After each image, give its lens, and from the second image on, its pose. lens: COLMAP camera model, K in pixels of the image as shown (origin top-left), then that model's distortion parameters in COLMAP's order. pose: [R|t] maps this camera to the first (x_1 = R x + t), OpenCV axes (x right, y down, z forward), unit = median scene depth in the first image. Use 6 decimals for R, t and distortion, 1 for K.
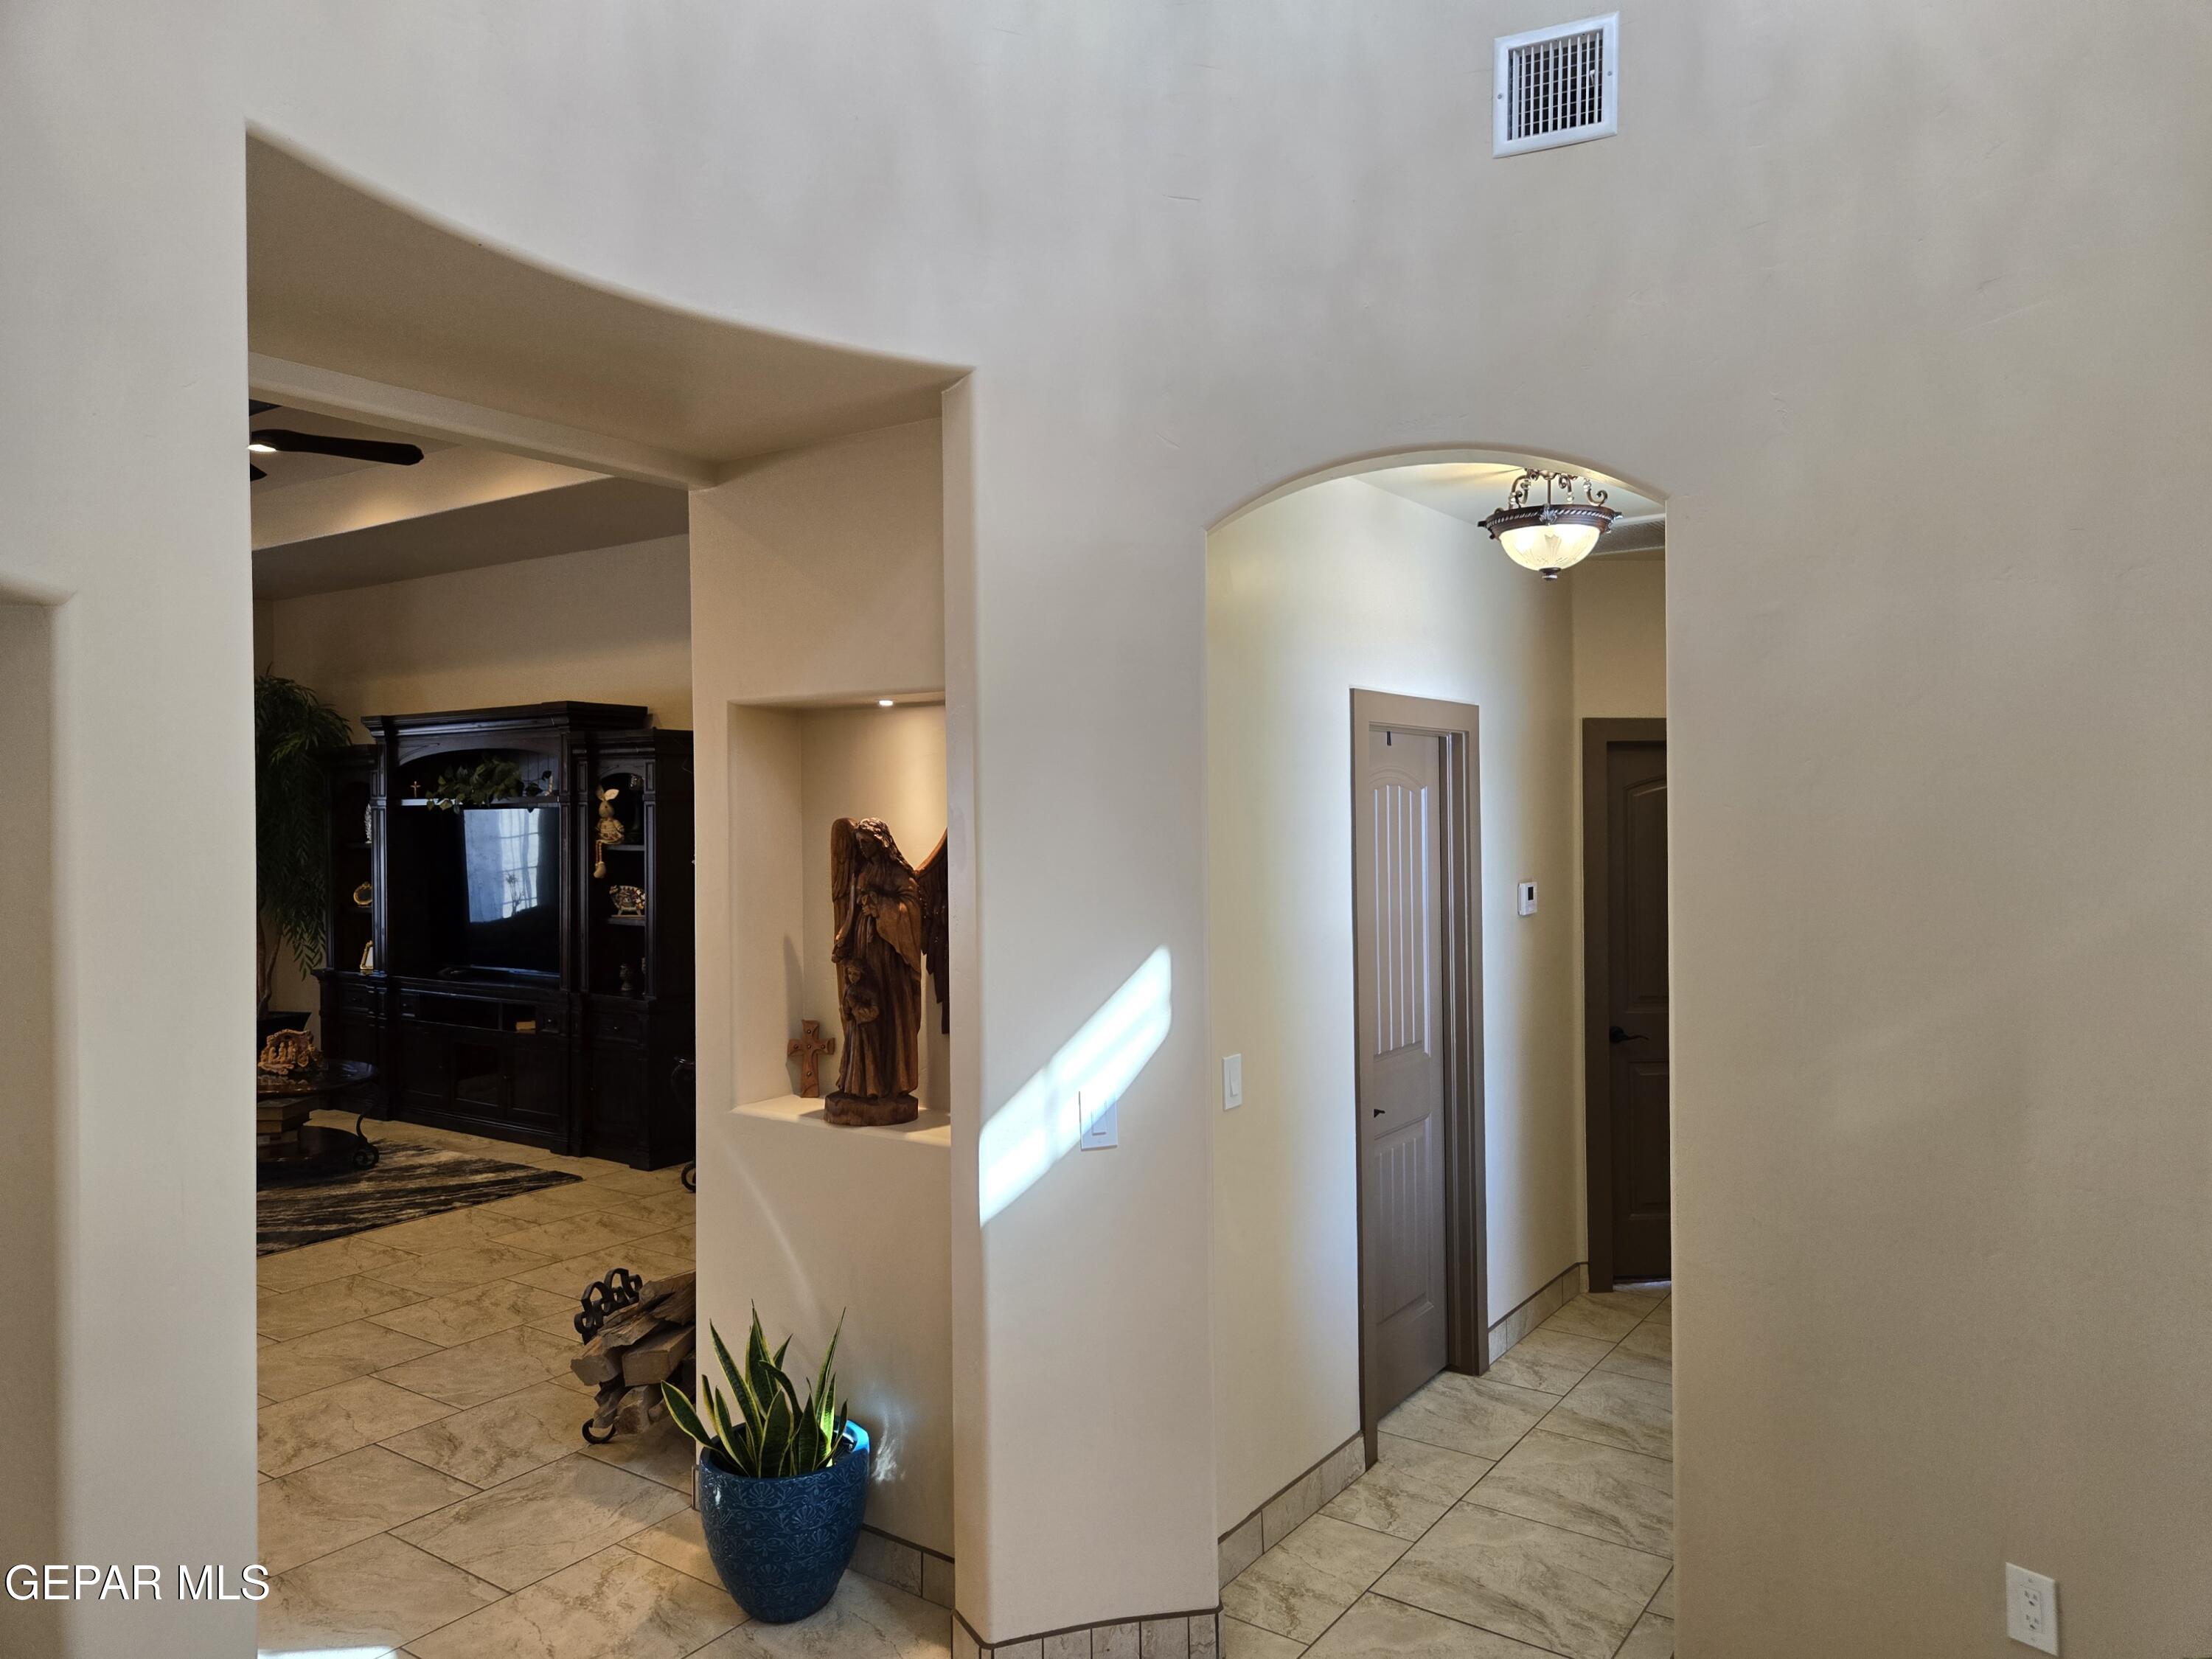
lens RADIAL K [[1481.0, 0, 1139.9], [0, 1481.0, 824.3], [0, 0, 1]] dist [0.053425, -0.039135]
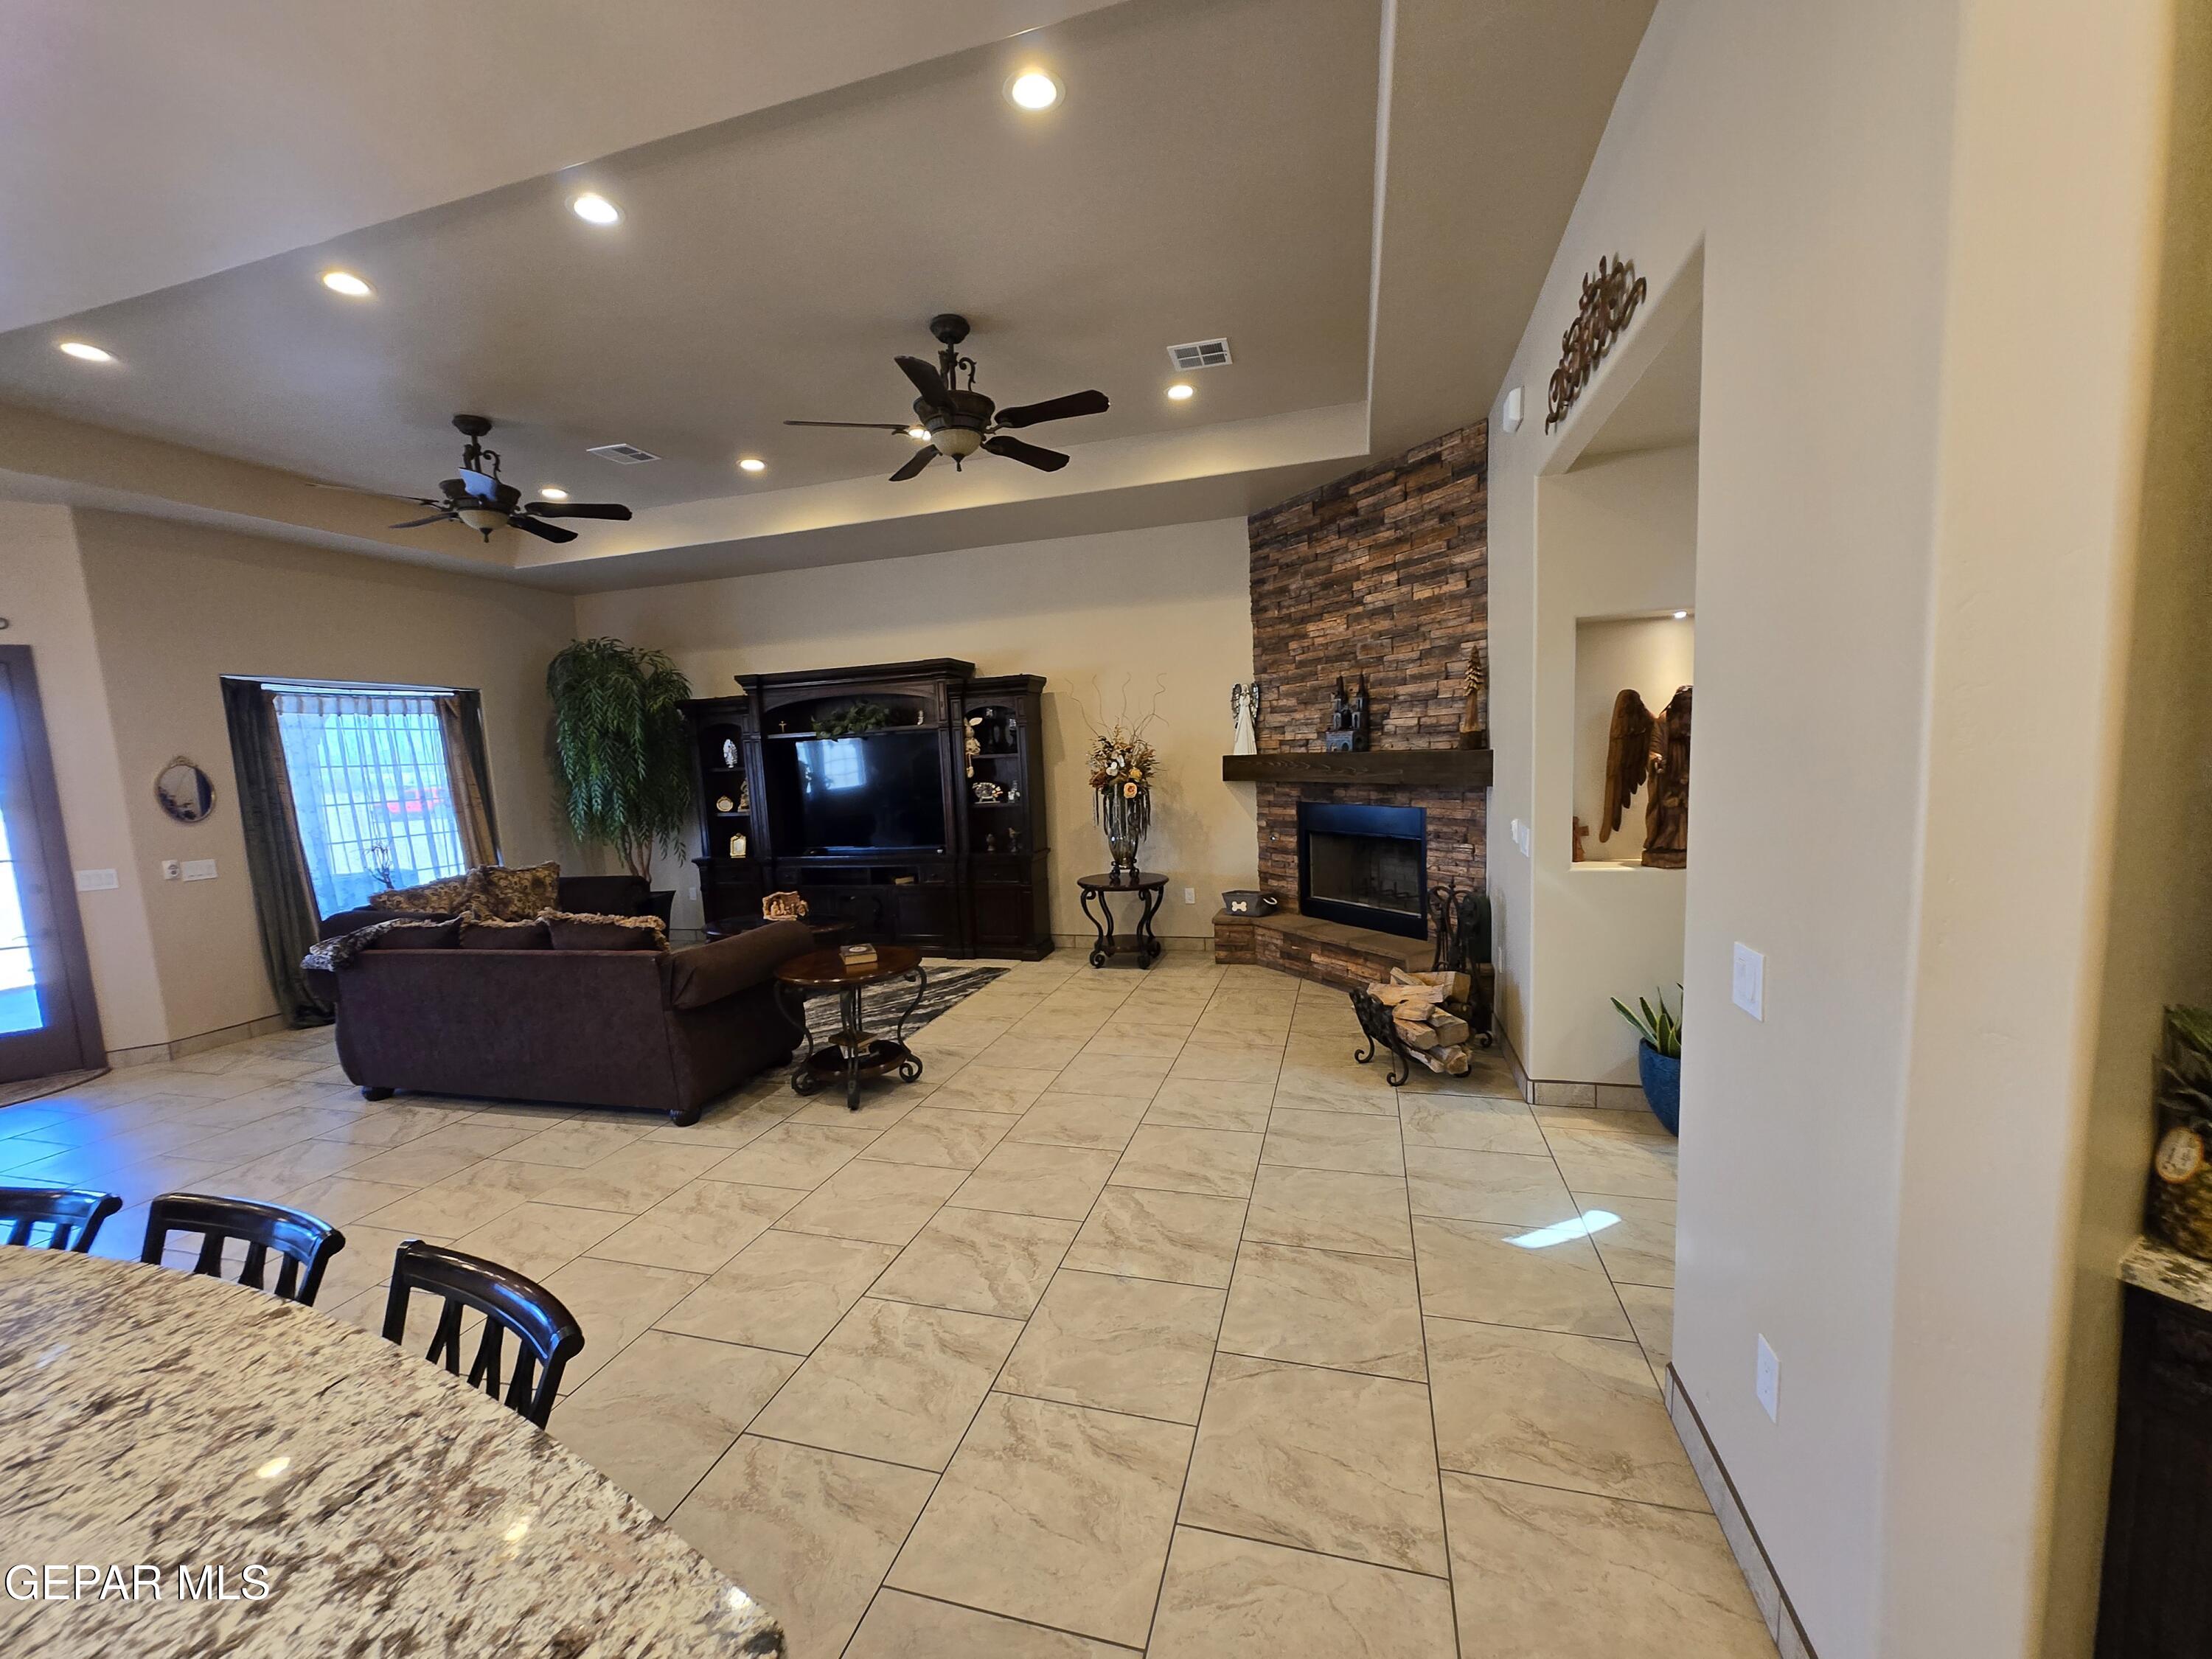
lens RADIAL K [[873.8, 0, 1103.3], [0, 873.8, 851.0], [0, 0, 1]] dist [0.006011, -0.002115]
pose [[0.952243, -0.069744, 0.297271, -0.501090], [0.041426, 0.994072, 0.100526, 0.025996], [-0.302519, -0.083411, 0.949487, 0.114042]]
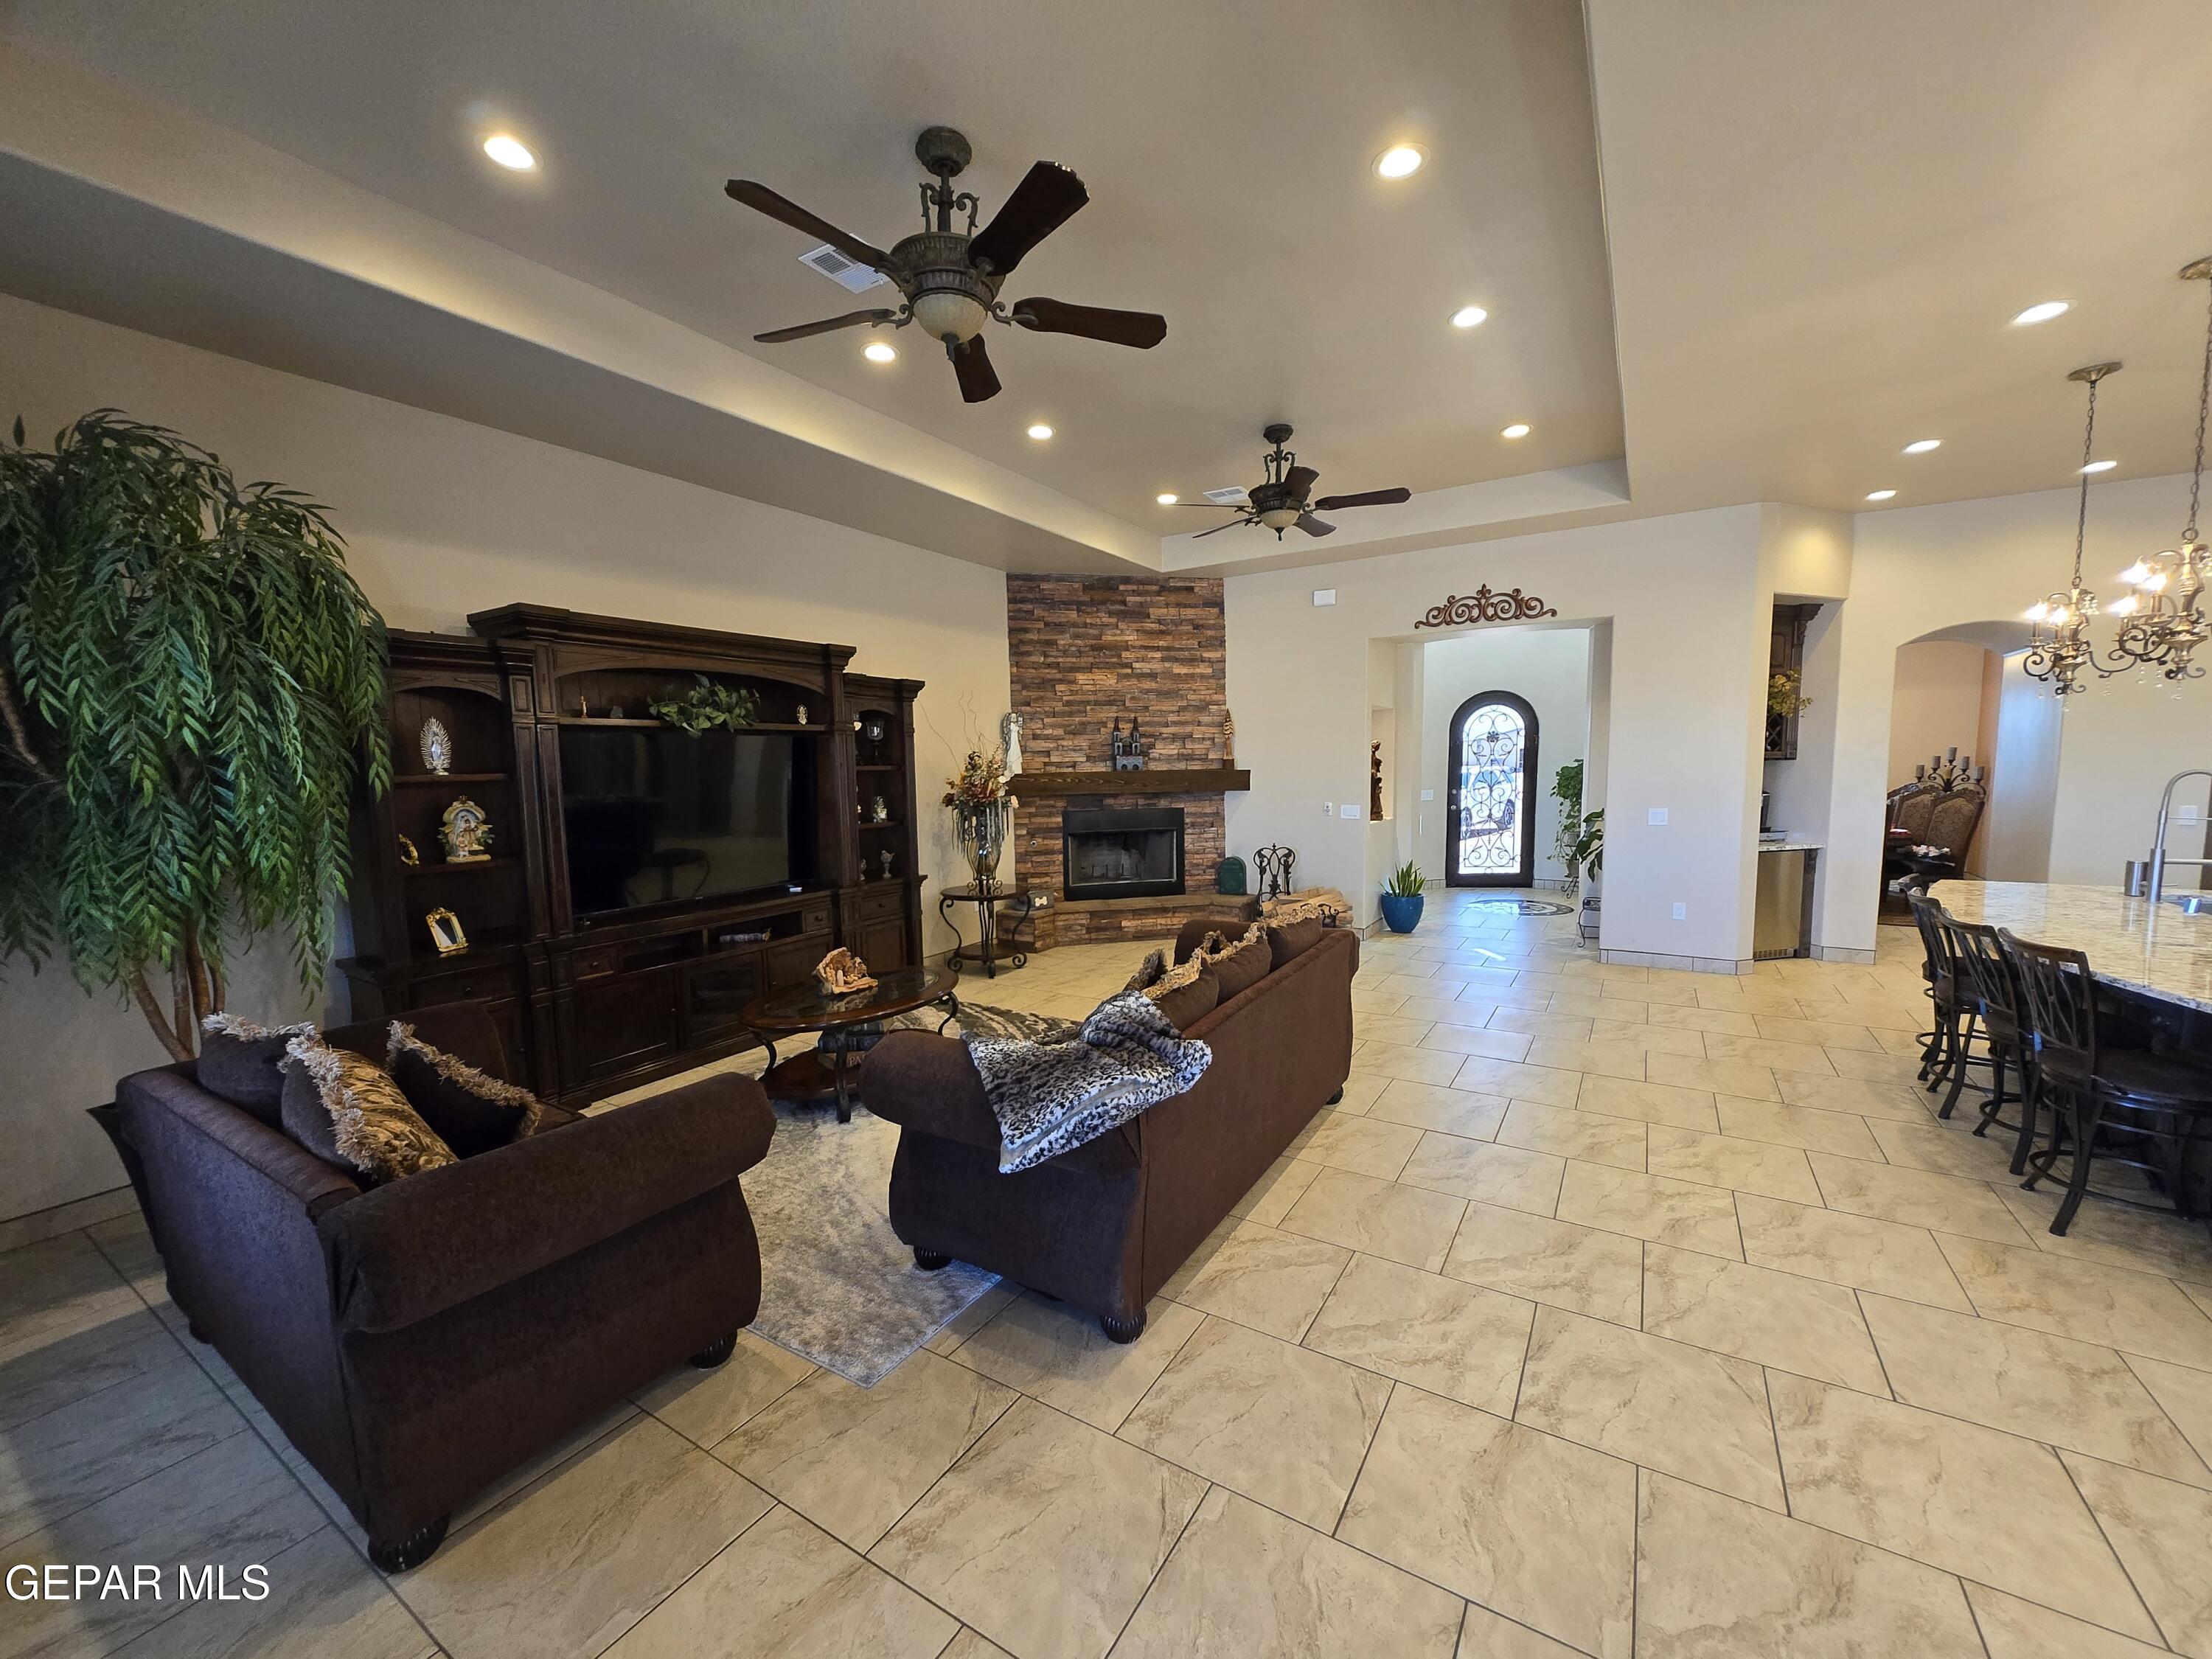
lens RADIAL K [[873.8, 0, 1105.7], [0, 873.8, 842.4], [0, 0, 1]] dist [0.006011, -0.002115]
pose [[-0.033114, -0.082341, 0.996054, -1.093280], [0.032907, 0.995970, 0.083428, 0.022669], [-0.998910, 0.035540, -0.030271, 0.801013]]
